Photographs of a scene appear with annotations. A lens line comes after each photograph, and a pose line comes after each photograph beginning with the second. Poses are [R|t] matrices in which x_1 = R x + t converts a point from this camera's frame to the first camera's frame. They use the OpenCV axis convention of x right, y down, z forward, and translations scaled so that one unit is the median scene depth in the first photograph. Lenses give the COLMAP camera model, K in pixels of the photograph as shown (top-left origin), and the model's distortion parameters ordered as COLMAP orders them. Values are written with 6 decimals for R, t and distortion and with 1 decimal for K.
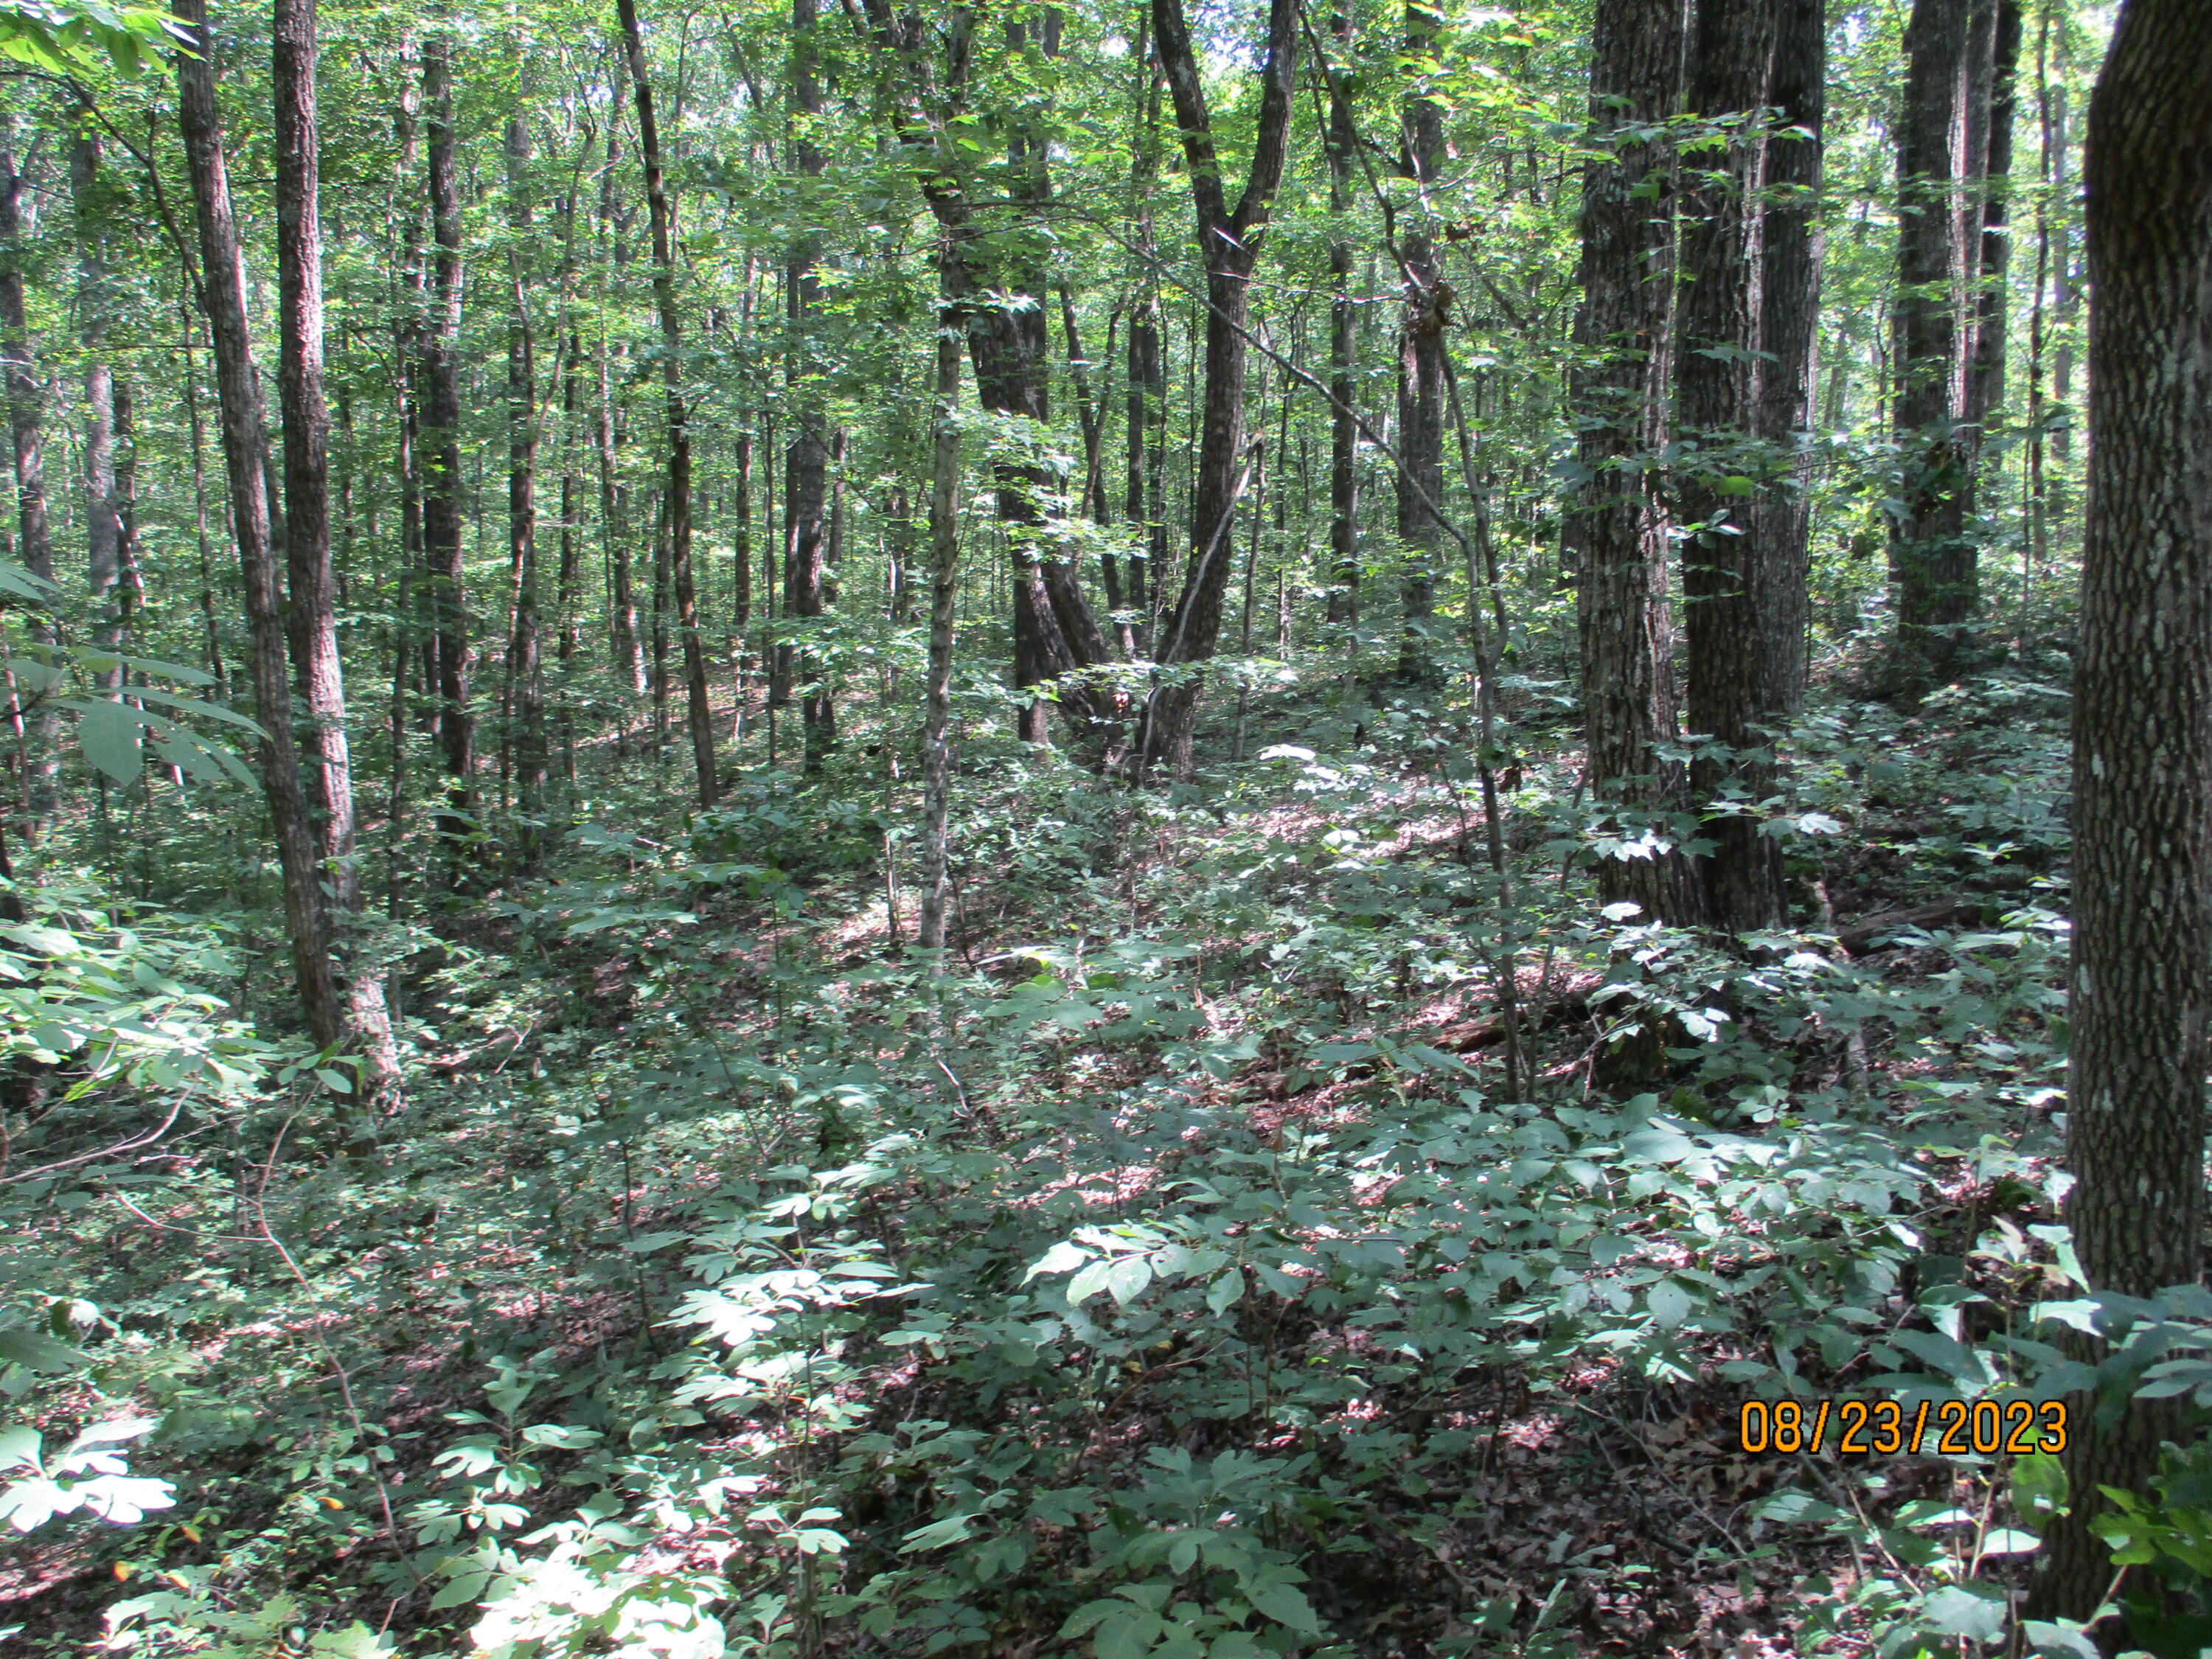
lens RADIAL K [[1861.5, 0, 1108.6], [0, 1861.5, 823.4], [0, 0, 1]] dist [-0.015757, -0.013794]
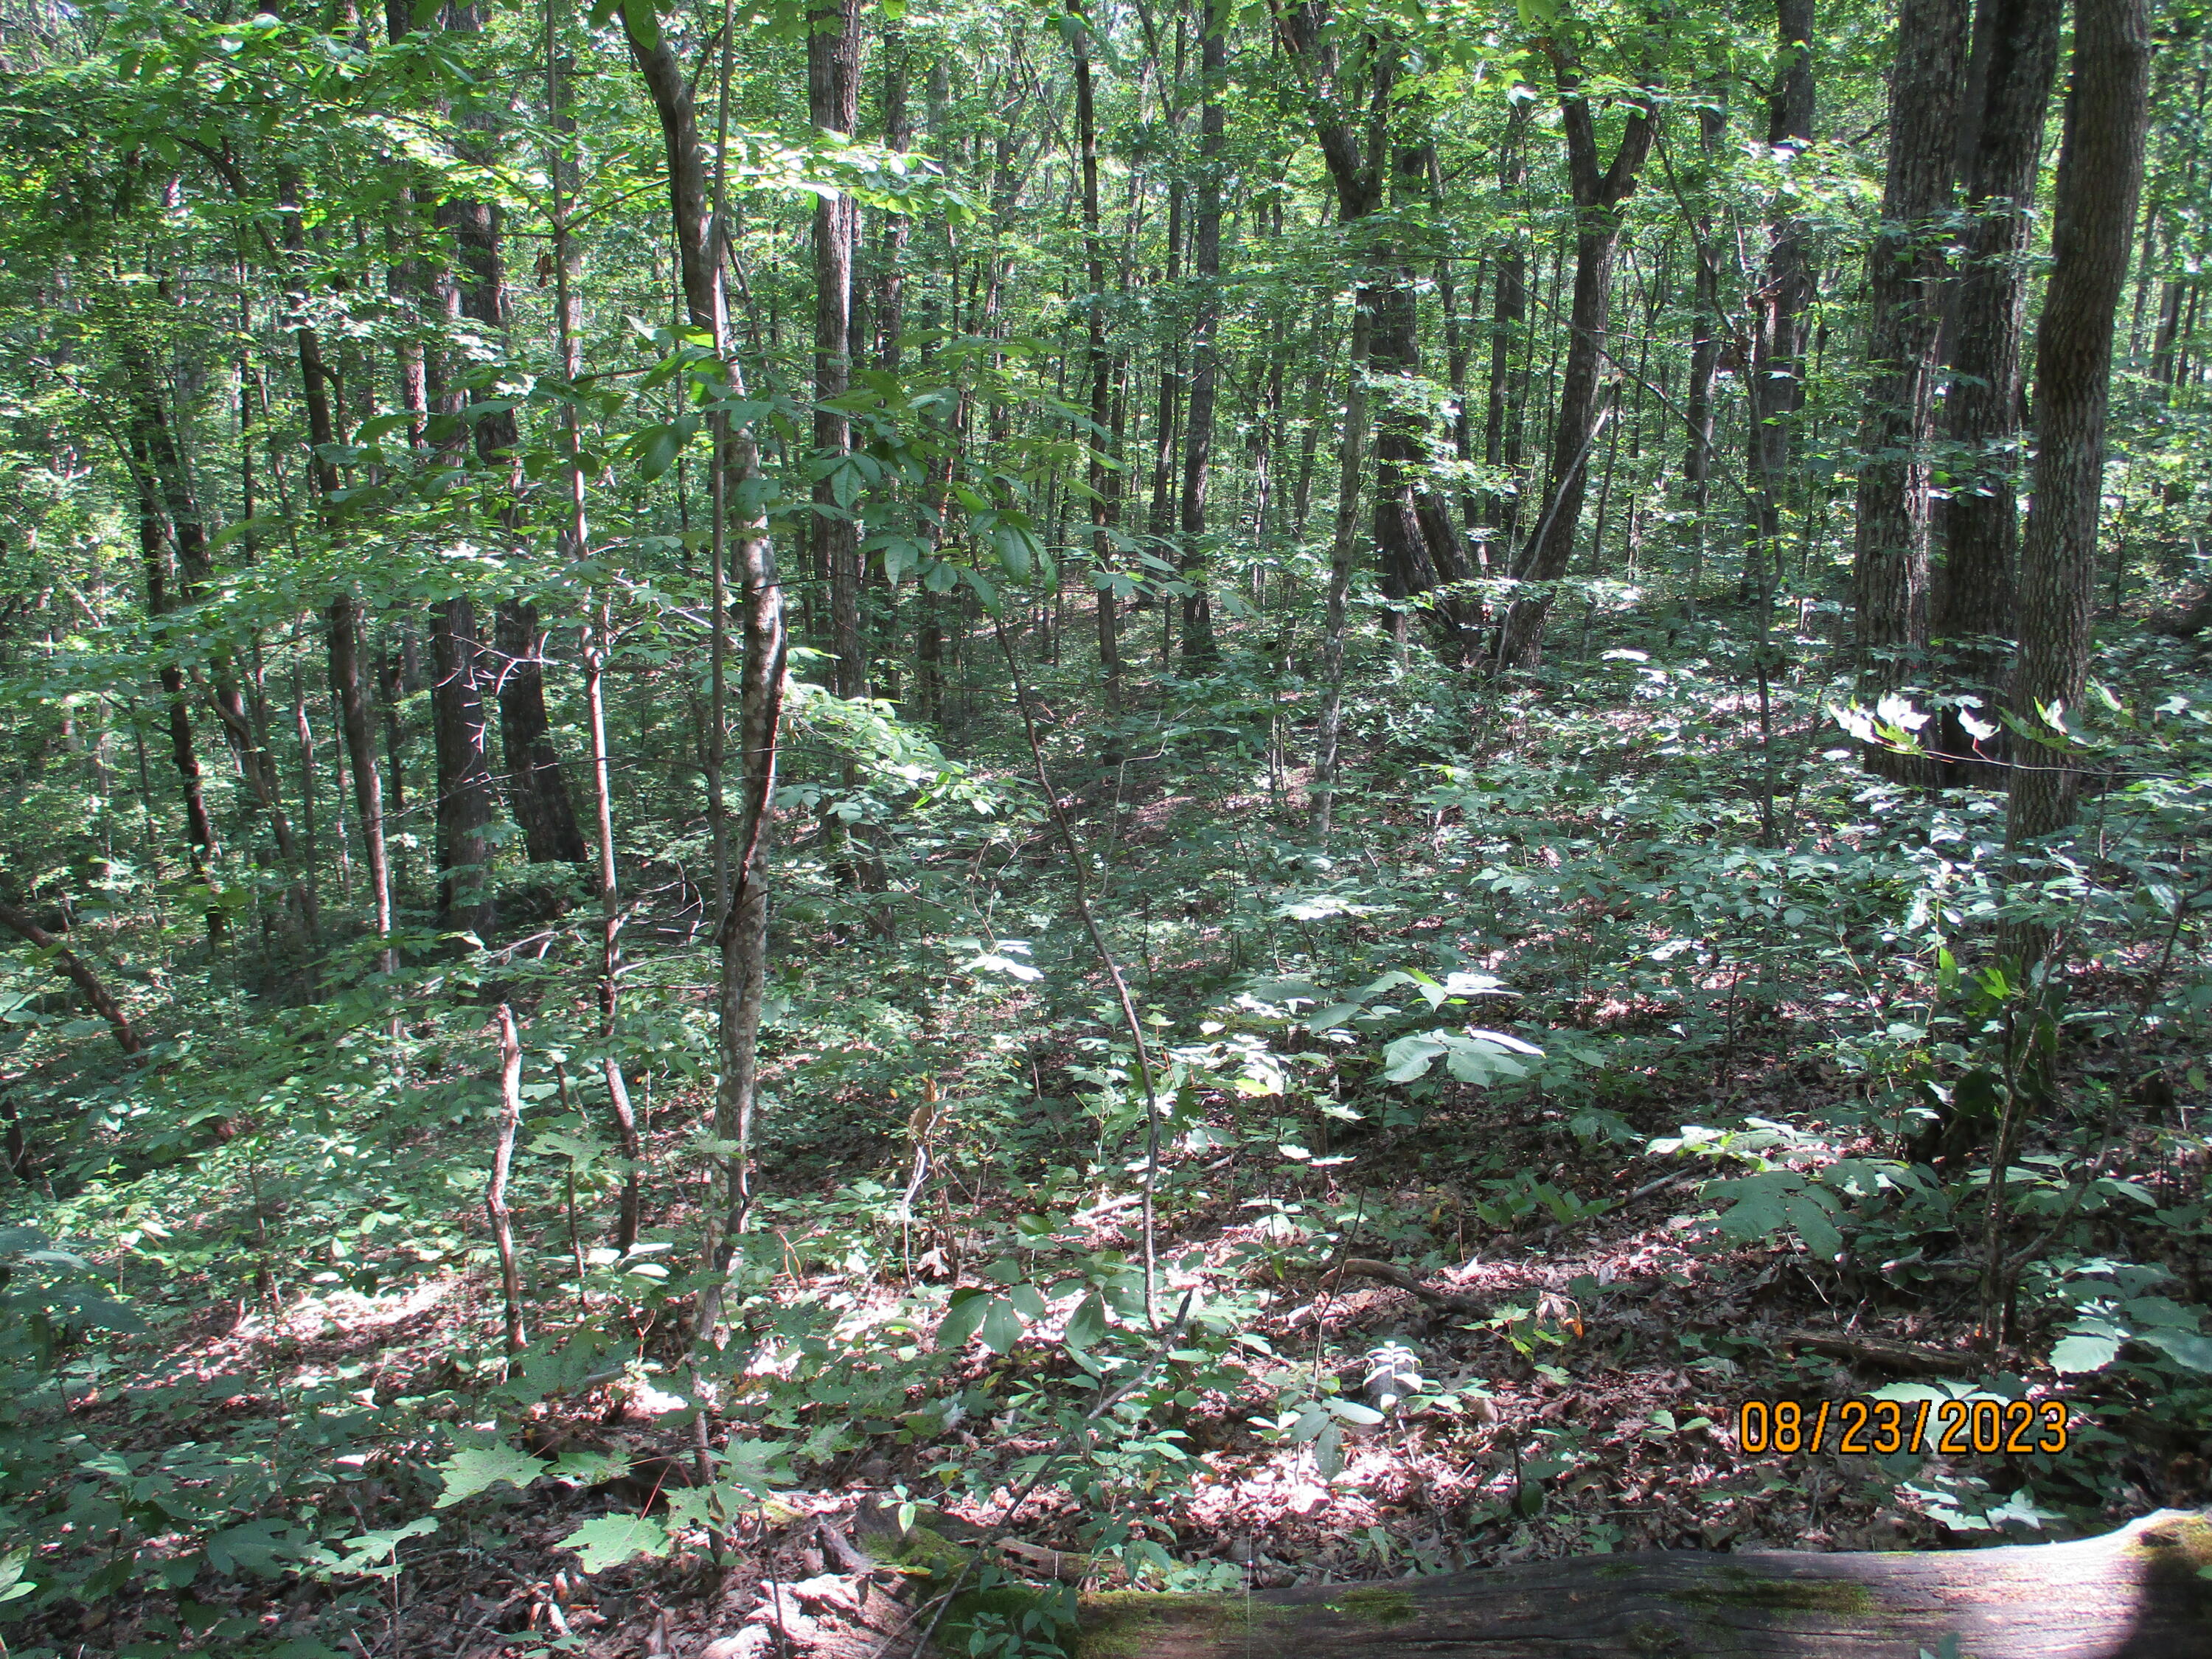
lens RADIAL K [[1861.5, 0, 1105.8], [0, 1861.5, 820.3], [0, 0, 1]] dist [-0.015757, -0.013794]
pose [[0.983106, 0.052957, -0.175211, -0.018898], [-0.044575, 0.997681, 0.051435, 0.019671], [0.177529, -0.042756, 0.983186, -0.249870]]
